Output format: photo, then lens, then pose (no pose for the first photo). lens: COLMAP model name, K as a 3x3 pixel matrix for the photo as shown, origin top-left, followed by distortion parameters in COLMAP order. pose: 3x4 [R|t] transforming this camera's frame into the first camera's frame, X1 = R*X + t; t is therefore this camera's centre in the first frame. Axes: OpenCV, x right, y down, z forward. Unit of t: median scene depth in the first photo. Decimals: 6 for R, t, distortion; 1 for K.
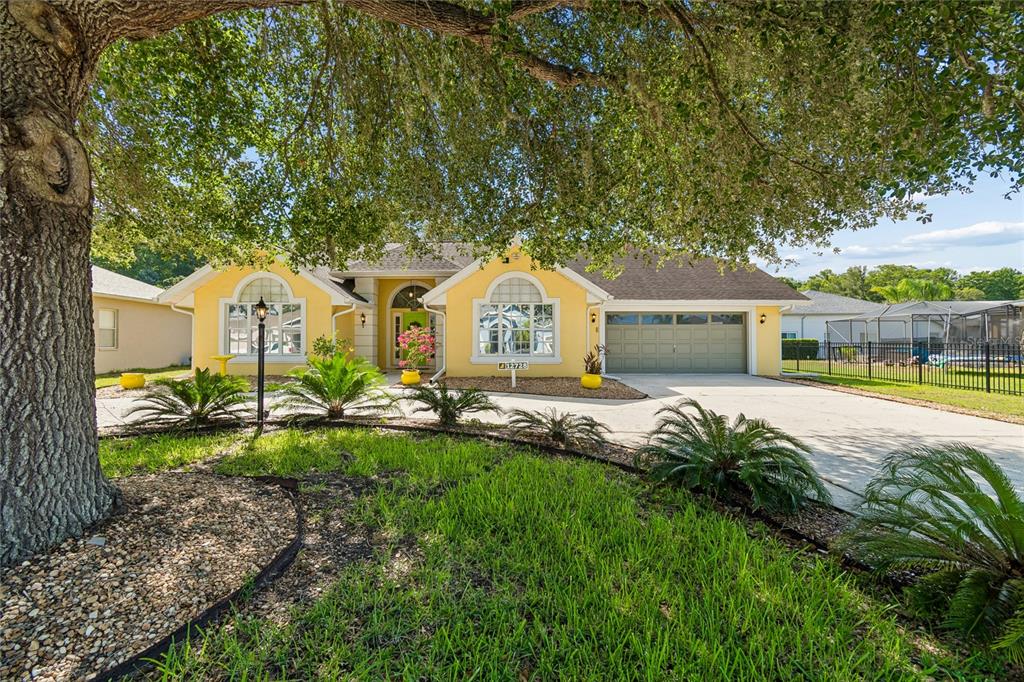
lens RADIAL K [[447.3, 0, 507.3], [0, 447.3, 336.3], [0, 0, 1]] dist [-0.001530, -0.000486]
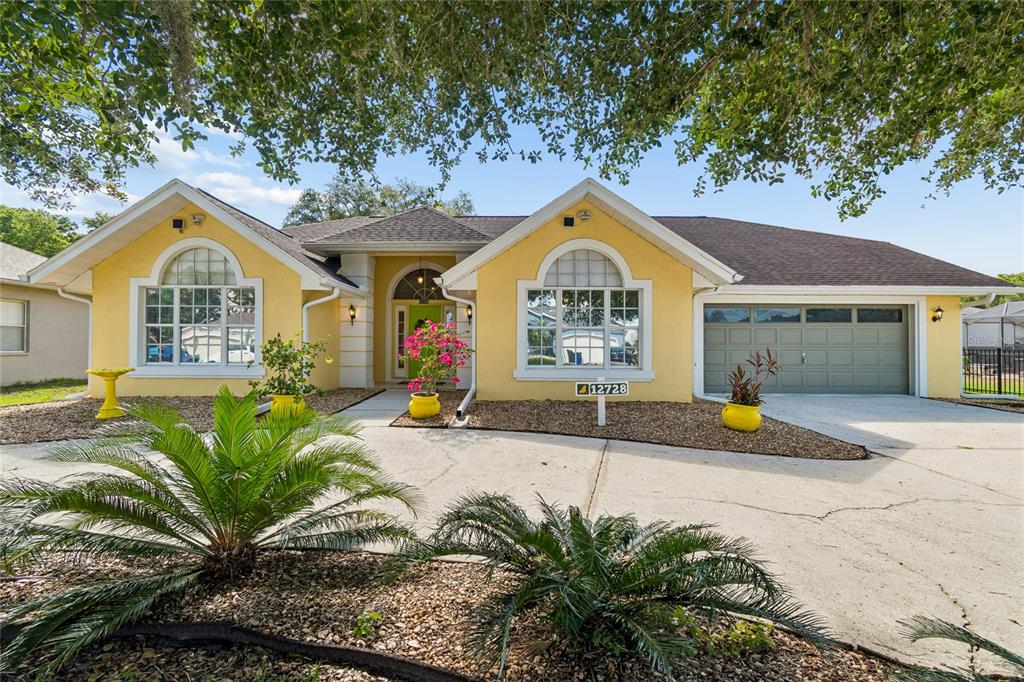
lens RADIAL K [[447.3, 0, 507.3], [0, 447.3, 336.3], [0, 0, 1]] dist [-0.001530, -0.000486]
pose [[0.999988, 0.003906, -0.003100, -0.080749], [-0.003908, 0.999992, -0.000468, -0.002715], [0.003099, 0.000480, 0.999995, 0.312490]]
